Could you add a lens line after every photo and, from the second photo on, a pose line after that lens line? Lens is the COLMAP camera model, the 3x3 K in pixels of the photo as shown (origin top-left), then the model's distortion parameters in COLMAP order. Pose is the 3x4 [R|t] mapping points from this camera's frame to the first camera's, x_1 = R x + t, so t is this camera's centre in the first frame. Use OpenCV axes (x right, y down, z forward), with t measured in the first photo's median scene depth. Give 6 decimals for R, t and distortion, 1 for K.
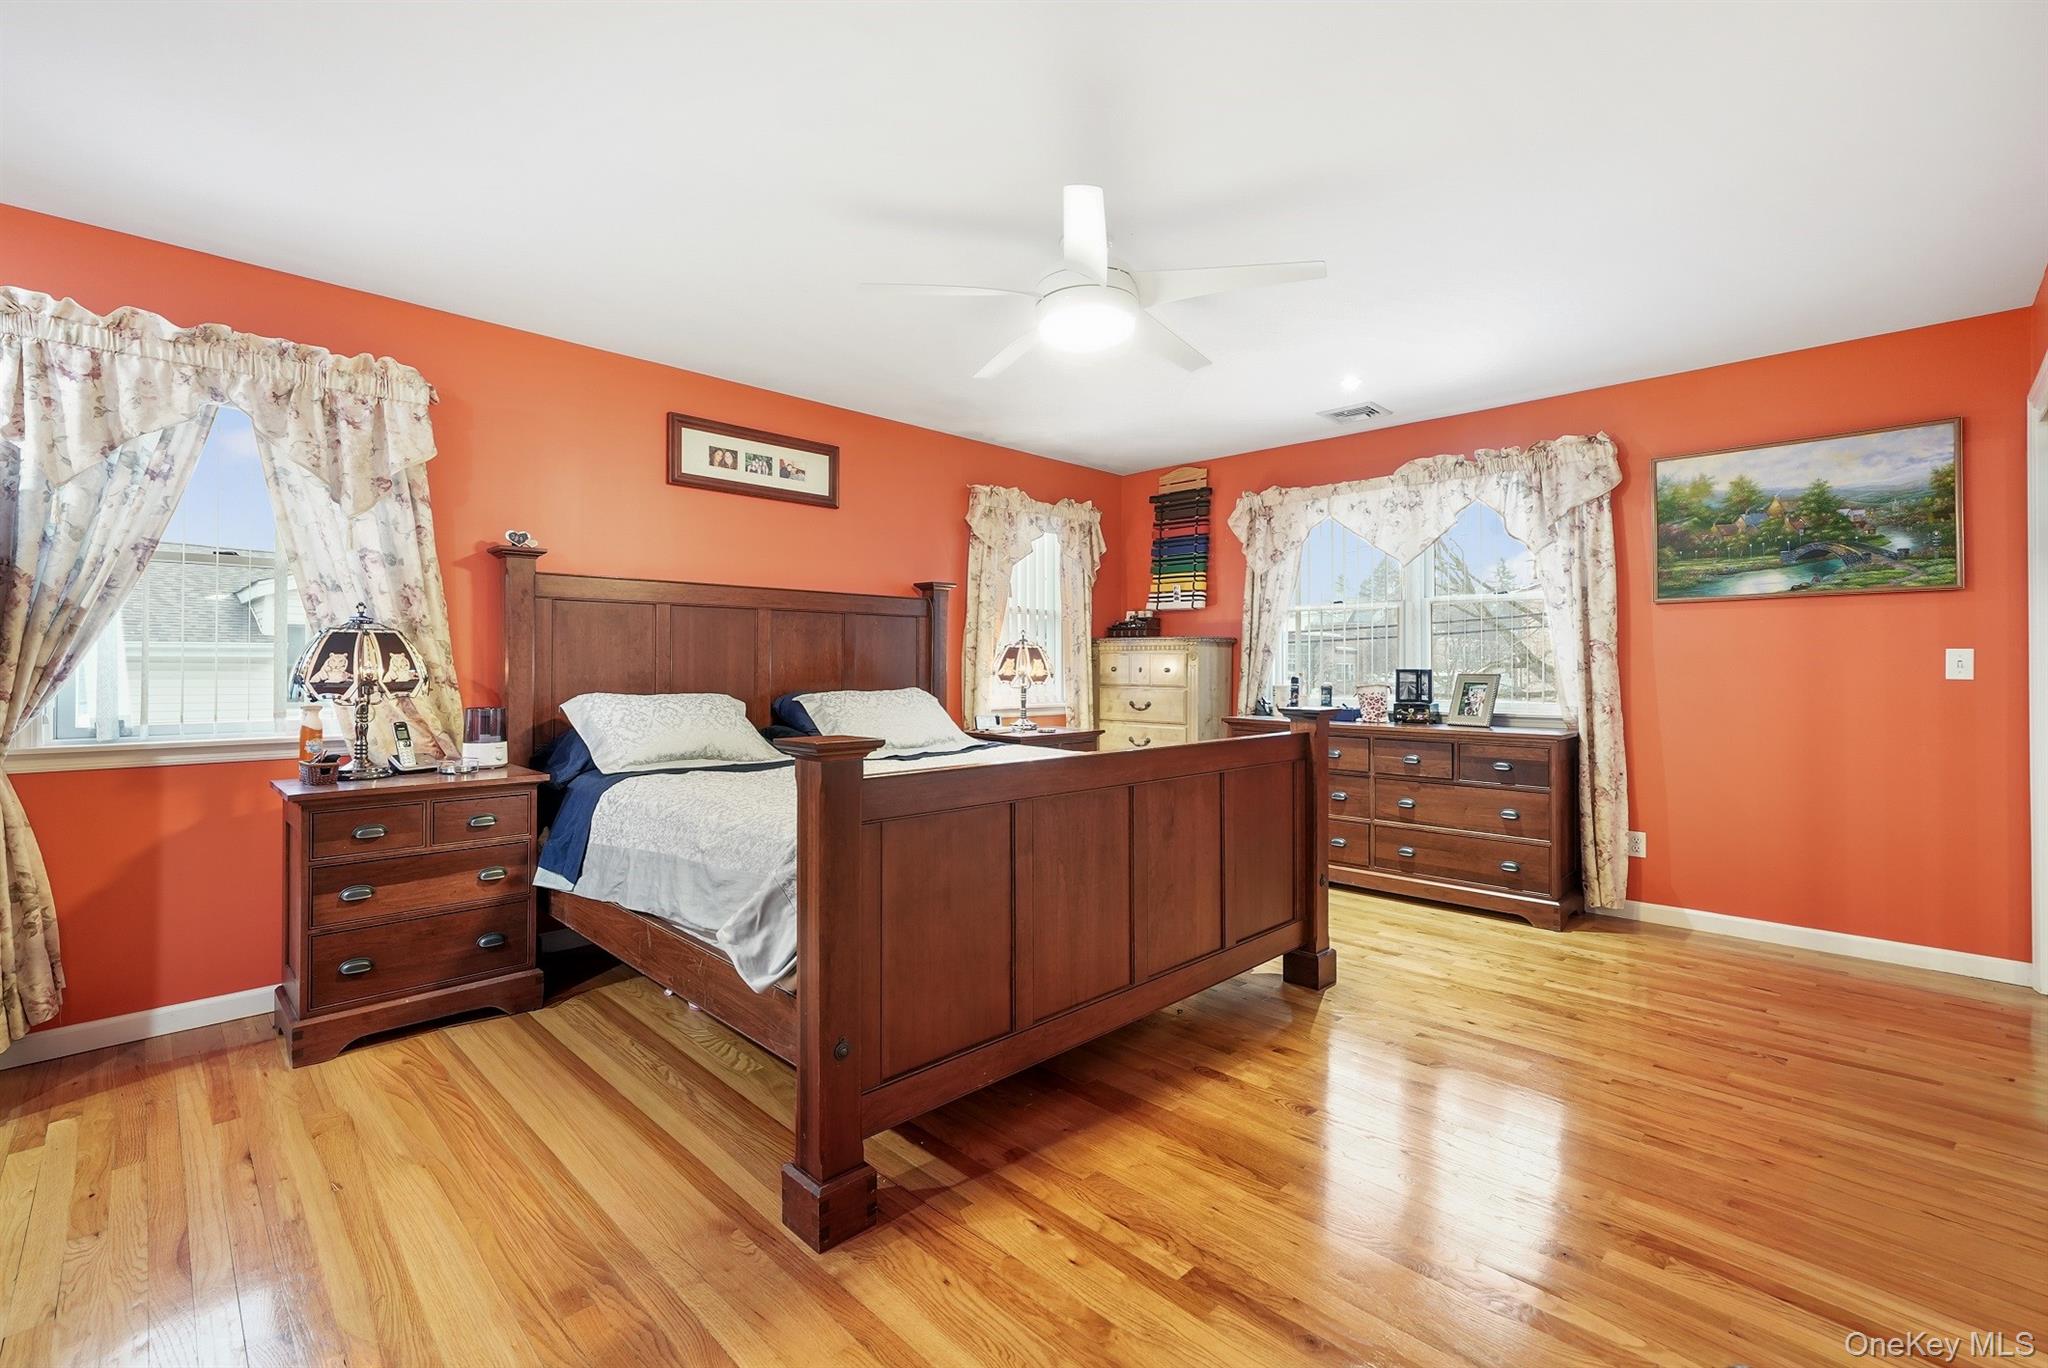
lens RADIAL K [[881.0, 0, 1026.2], [0, 881.0, 667.3], [0, 0, 1]] dist [0.003143, 0.000181]
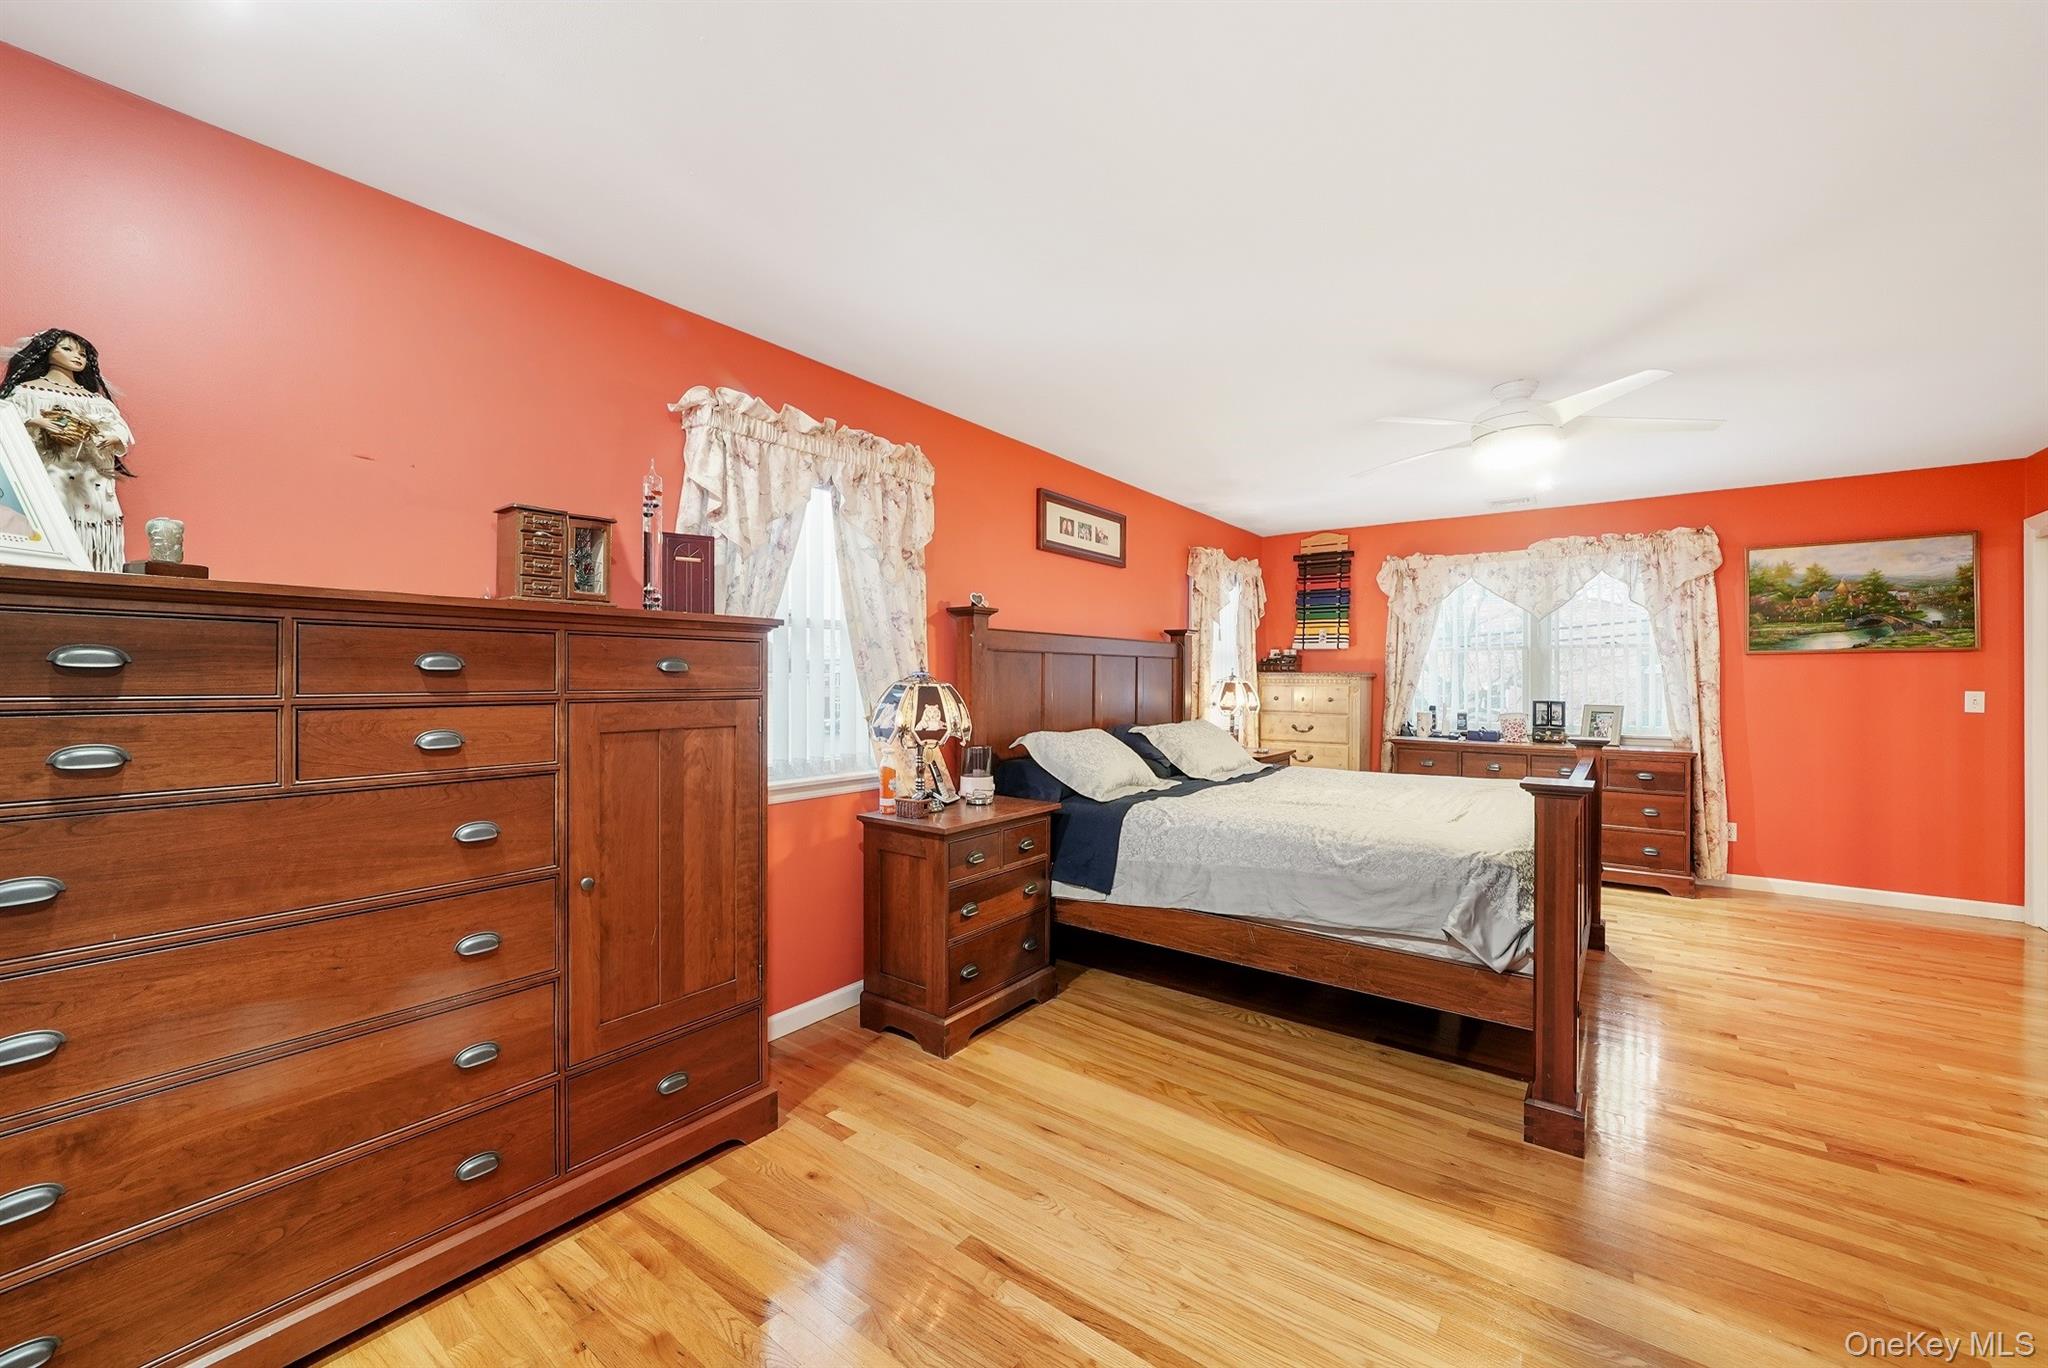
lens RADIAL K [[782.4, 0, 1023.1], [0, 782.4, 686.4], [0, 0, 1]] dist [-0.012474, 0.001050]
pose [[0.990614, -0.001249, 0.136687, -0.558882], [-0.000072, 0.999953, 0.009654, -0.035065], [-0.136693, -0.009573, 0.990567, -0.028553]]
